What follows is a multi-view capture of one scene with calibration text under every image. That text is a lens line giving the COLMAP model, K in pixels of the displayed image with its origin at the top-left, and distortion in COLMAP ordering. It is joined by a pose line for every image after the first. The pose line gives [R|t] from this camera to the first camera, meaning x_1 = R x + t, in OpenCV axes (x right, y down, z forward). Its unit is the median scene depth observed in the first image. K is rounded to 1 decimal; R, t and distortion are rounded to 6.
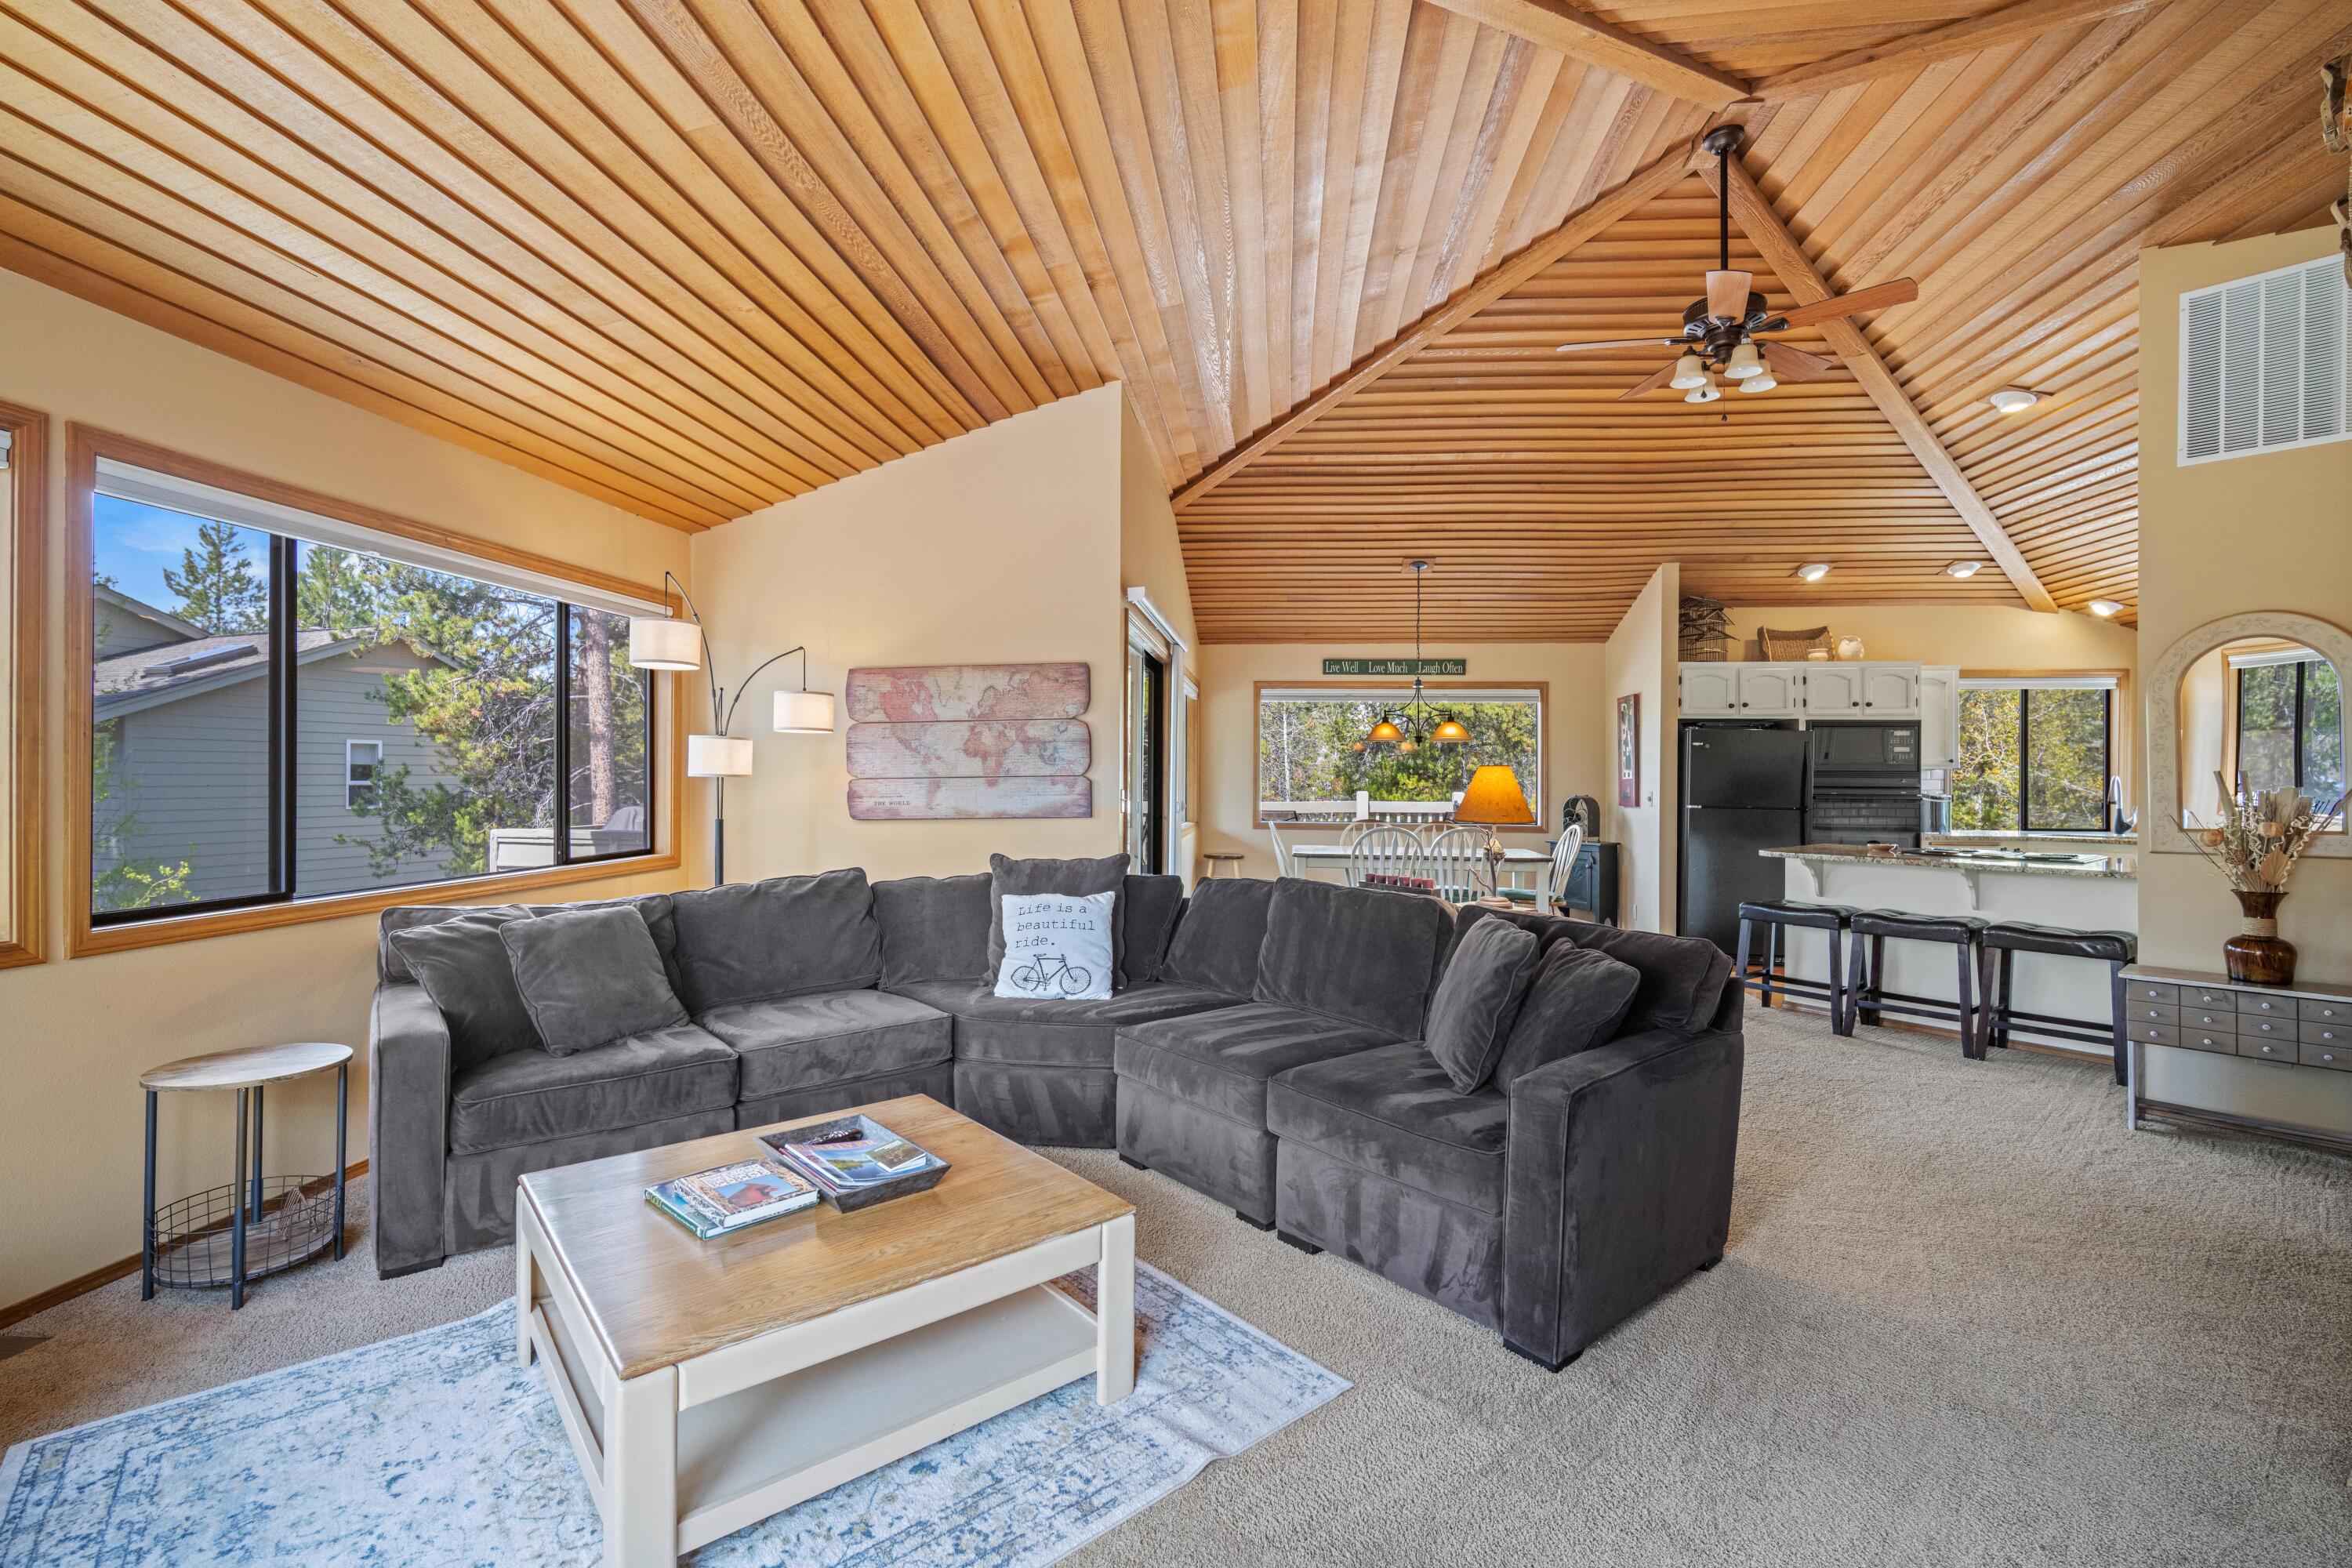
lens RADIAL K [[1027.2, 0, 1175.1], [0, 1027.2, 767.9], [0, 0, 1]] dist [-0.015375, 0.003426]
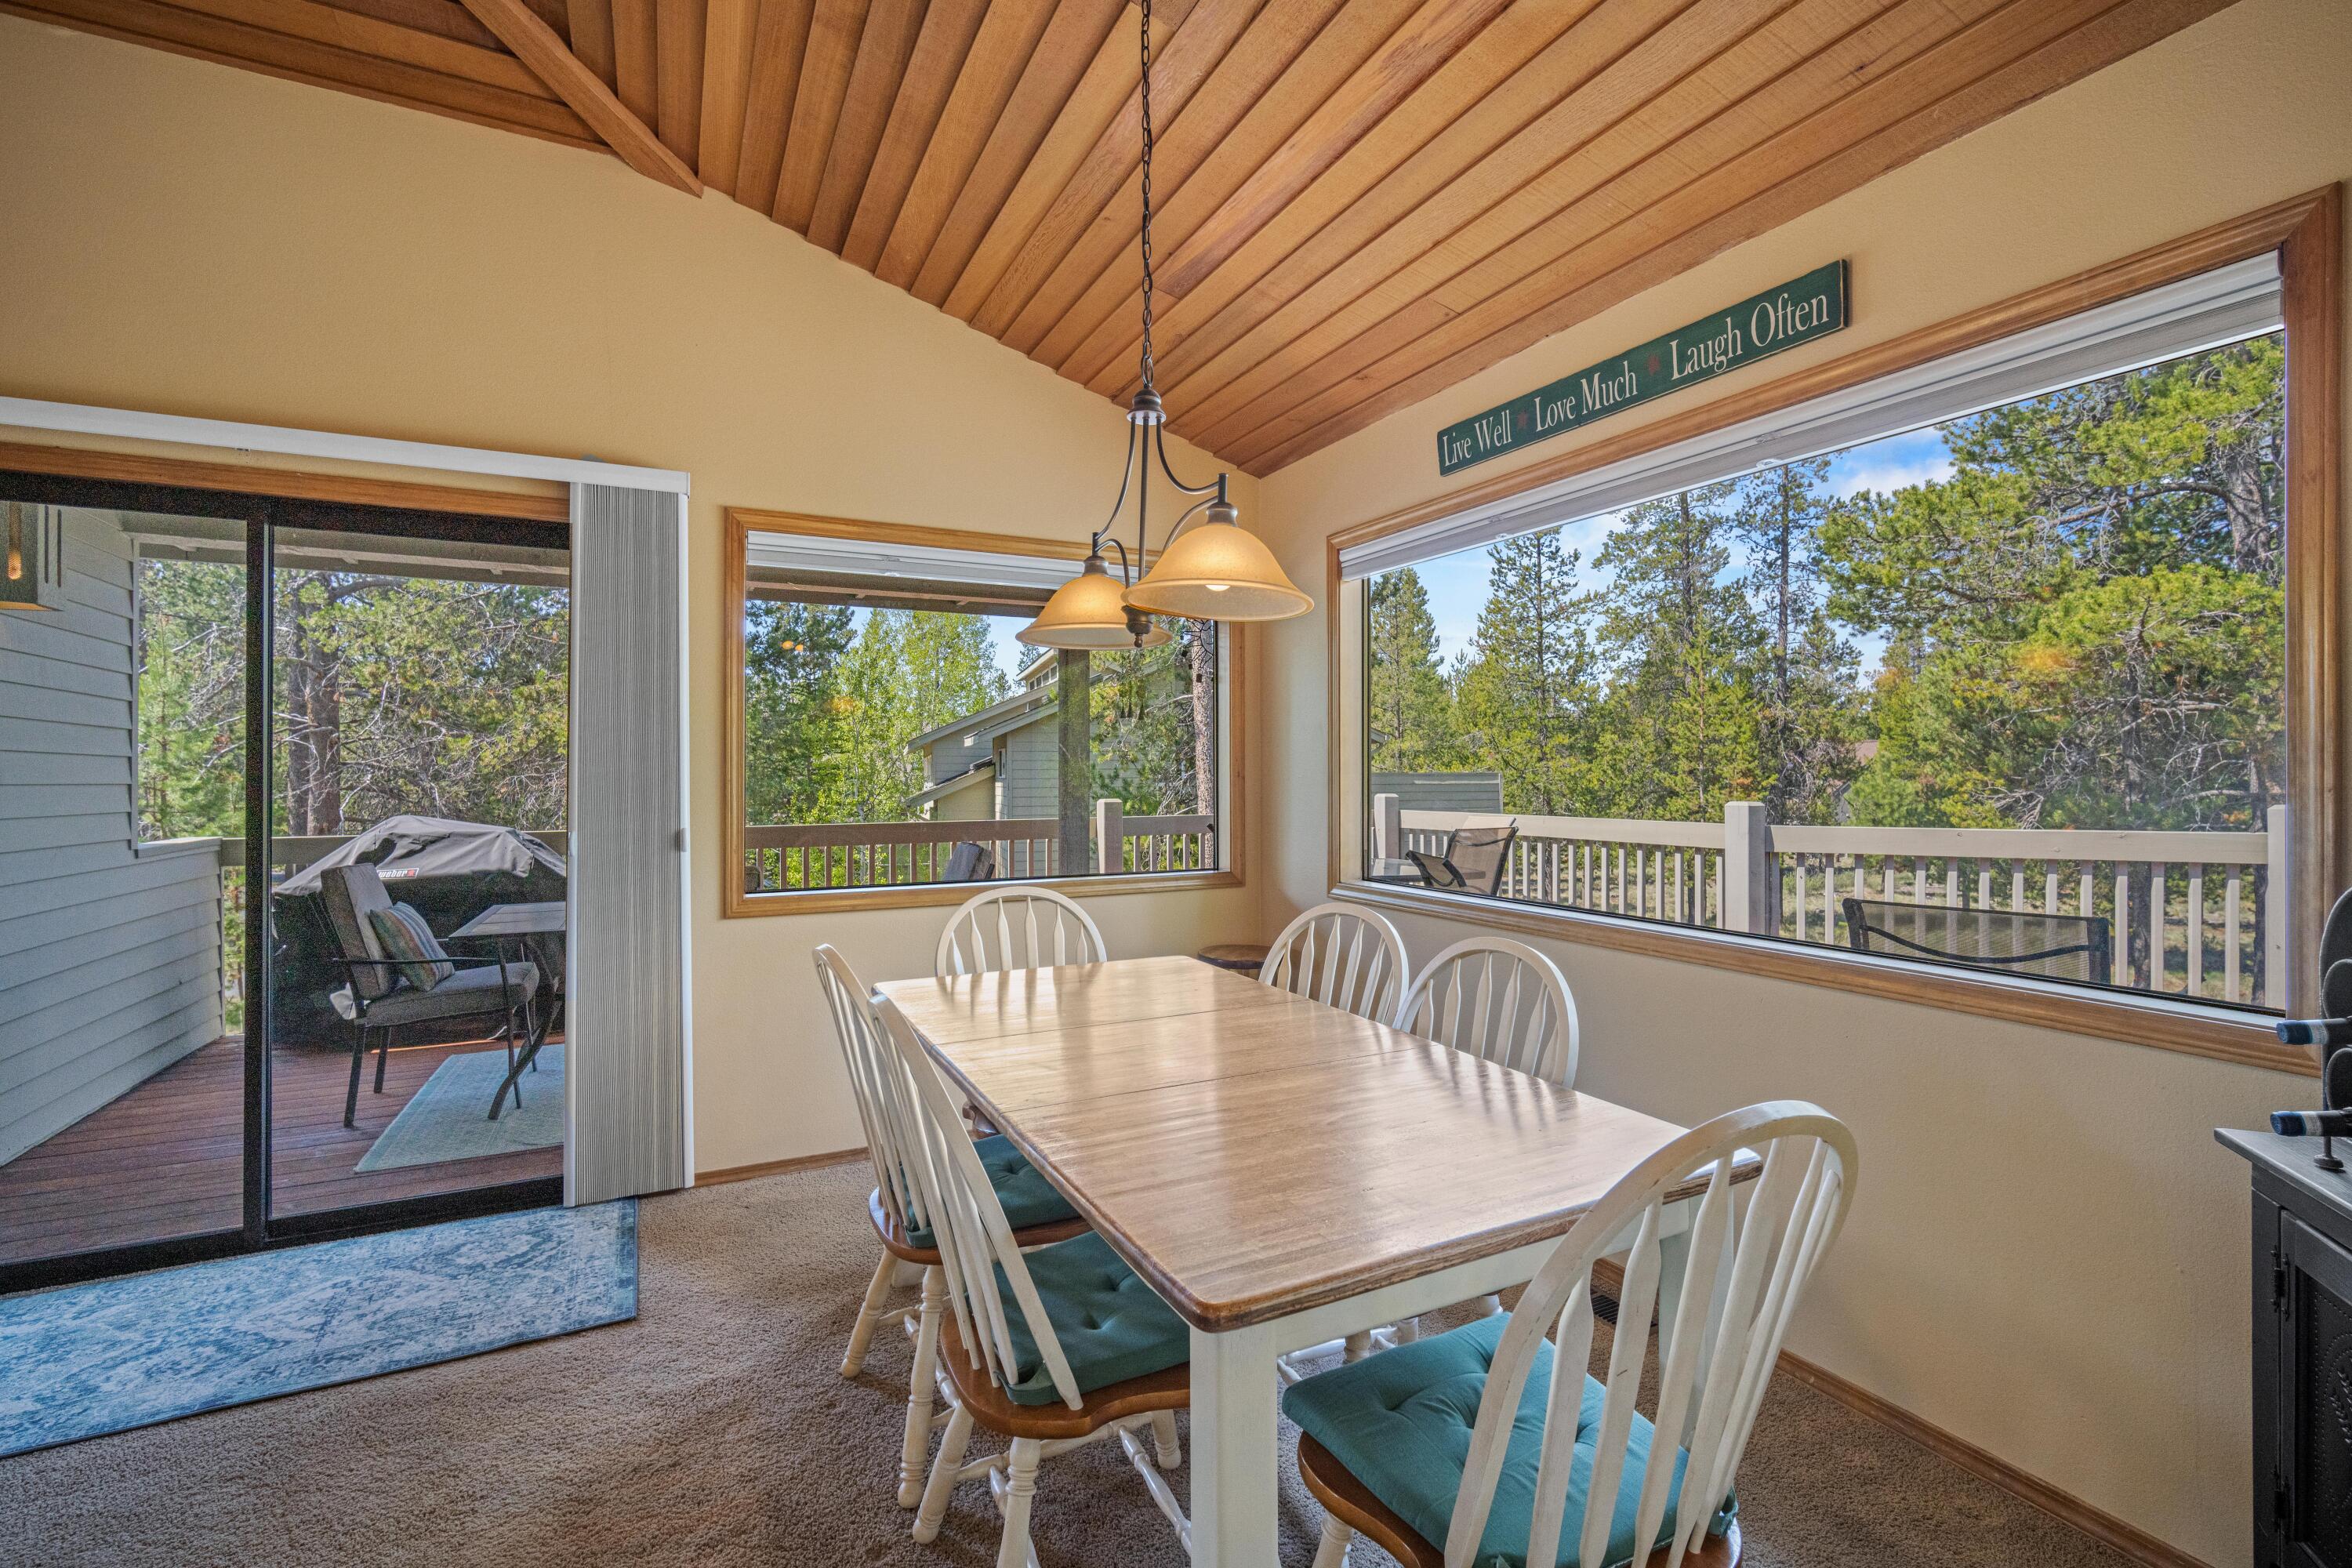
lens RADIAL K [[1027.2, 0, 1177.6], [0, 1027.2, 779.9], [0, 0, 1]] dist [-0.015375, 0.003426]
pose [[0.552443, -0.005734, -0.833531, 0.447121], [0.016986, 0.999846, 0.004380, 0.011457], [0.833377, -0.016578, 0.552456, 0.843456]]
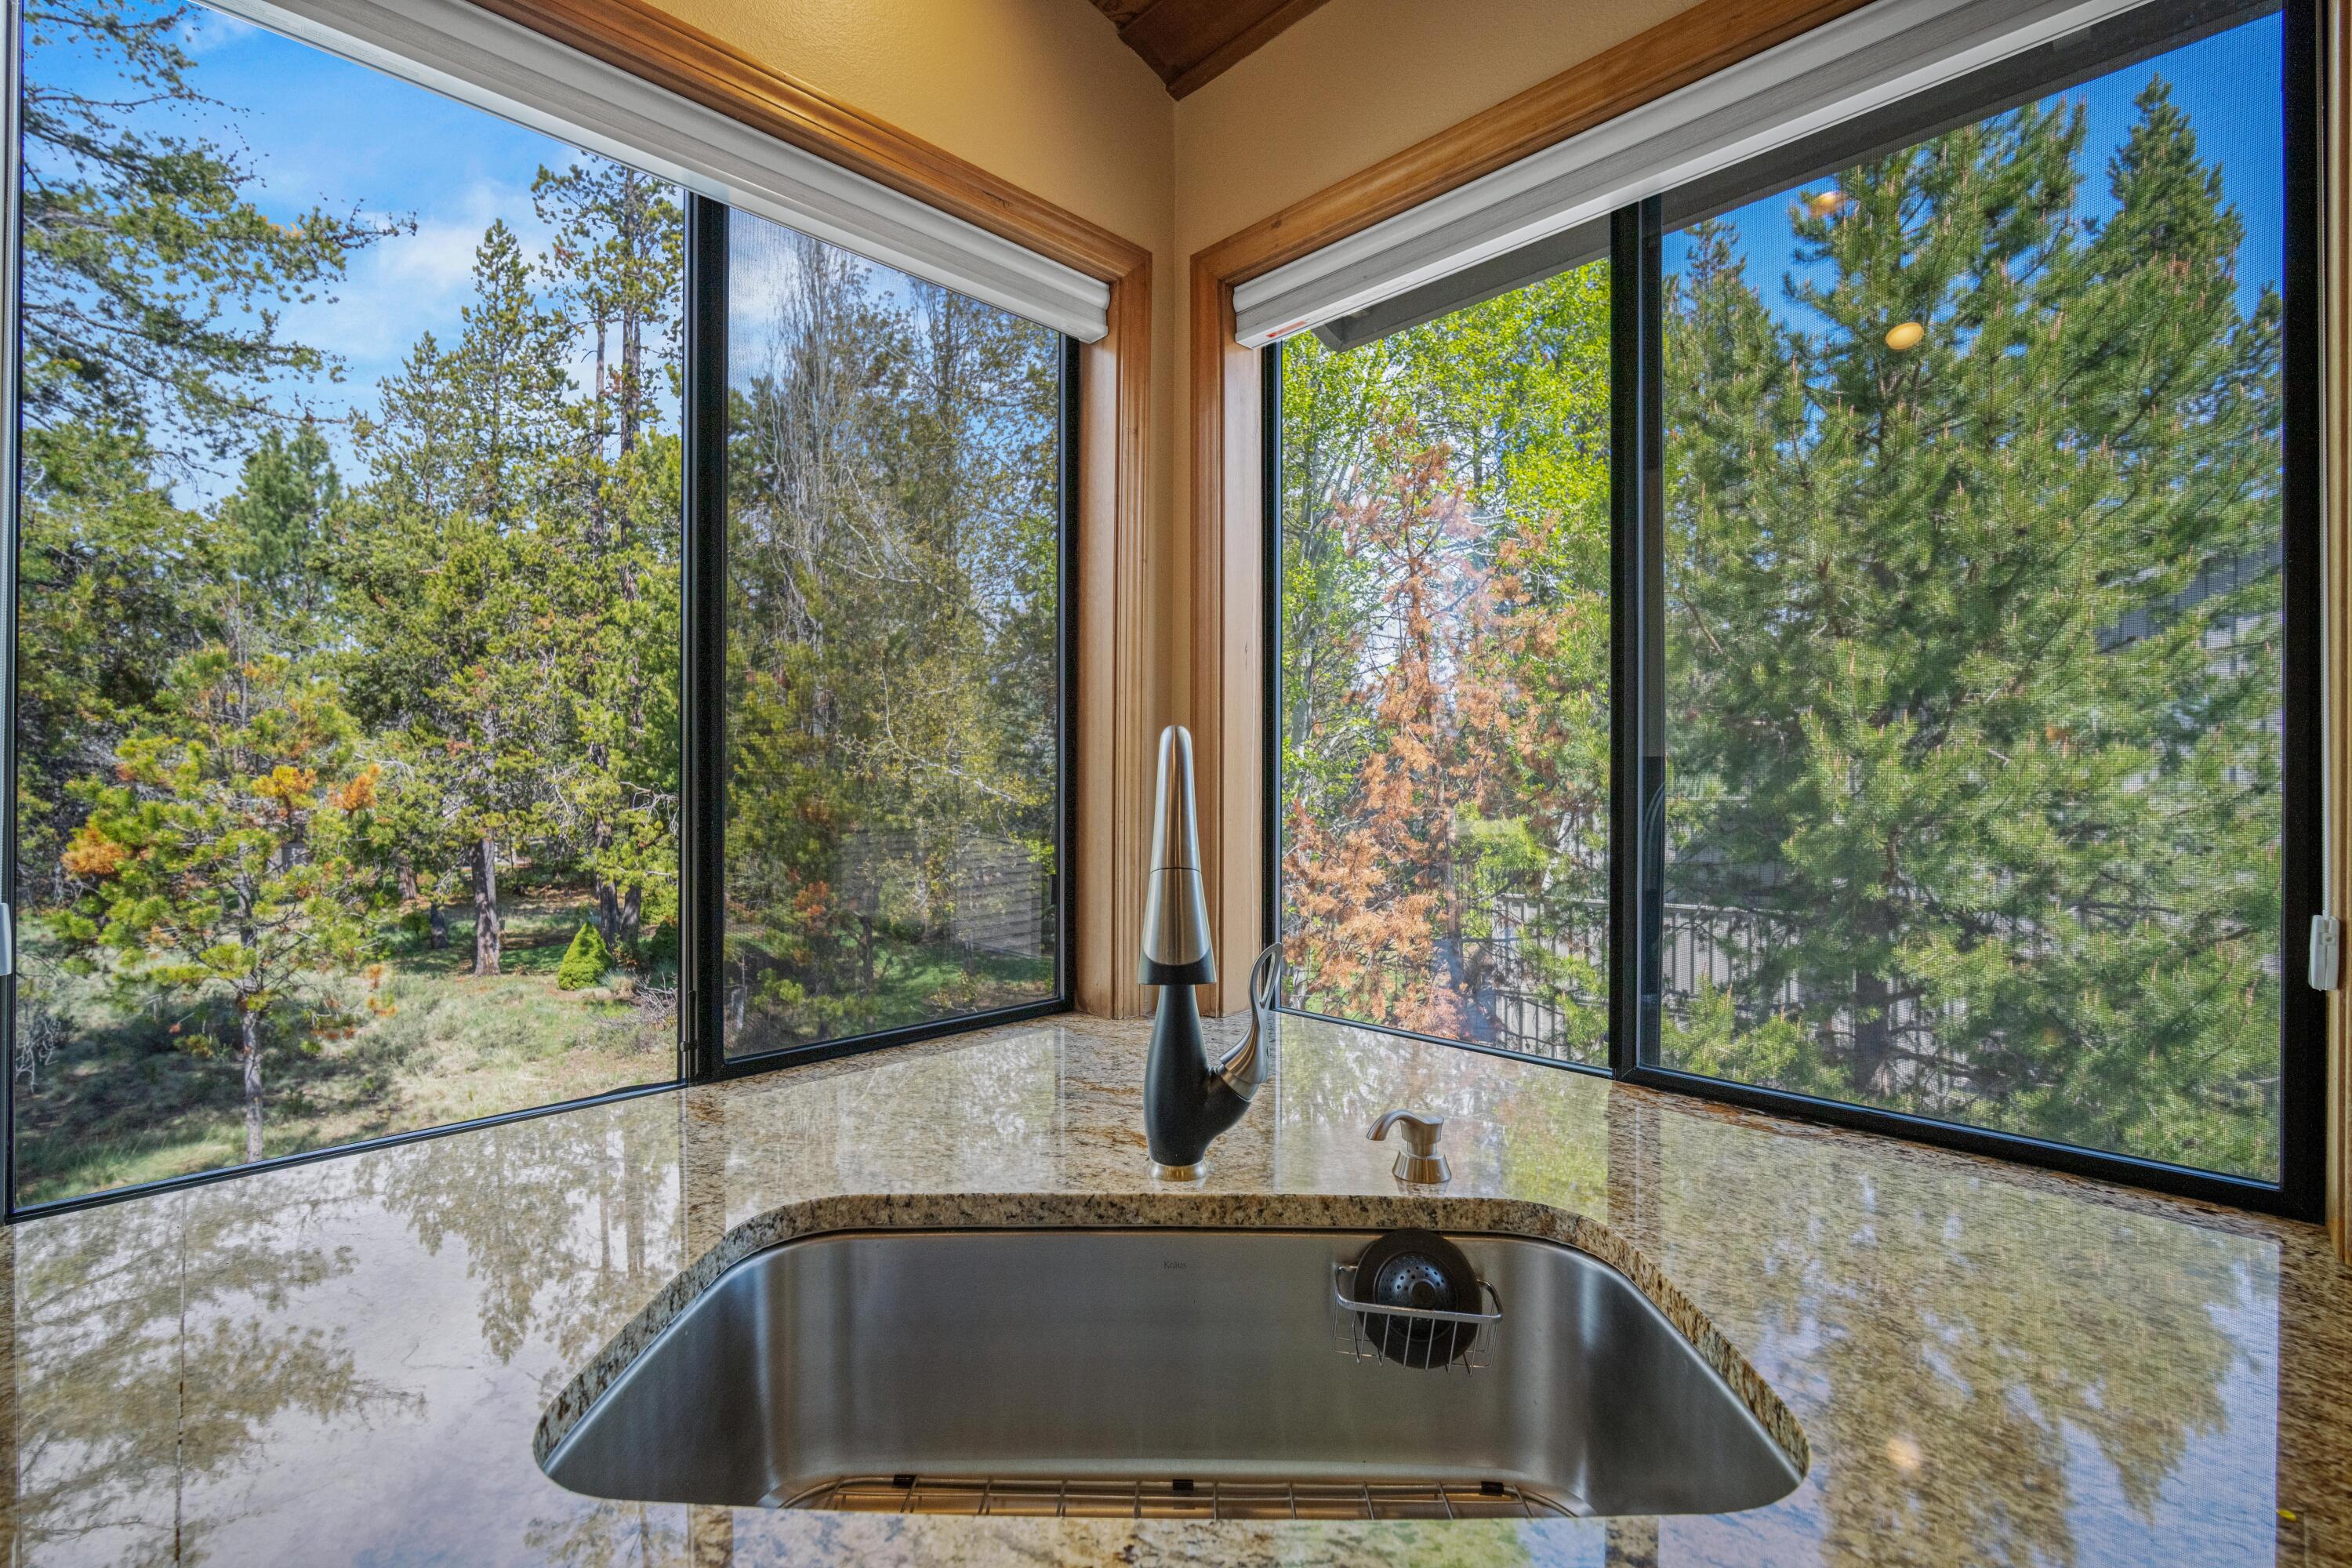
lens RADIAL K [[1027.2, 0, 1177.5], [0, 1027.2, 793.9], [0, 0, 1]] dist [-0.015375, 0.003426]
pose [[0.622156, -0.013738, 0.782773, 0.764046], [-0.002630, 0.999804, 0.019637, 0.013518], [-0.782889, -0.014276, 0.621998, 0.850391]]
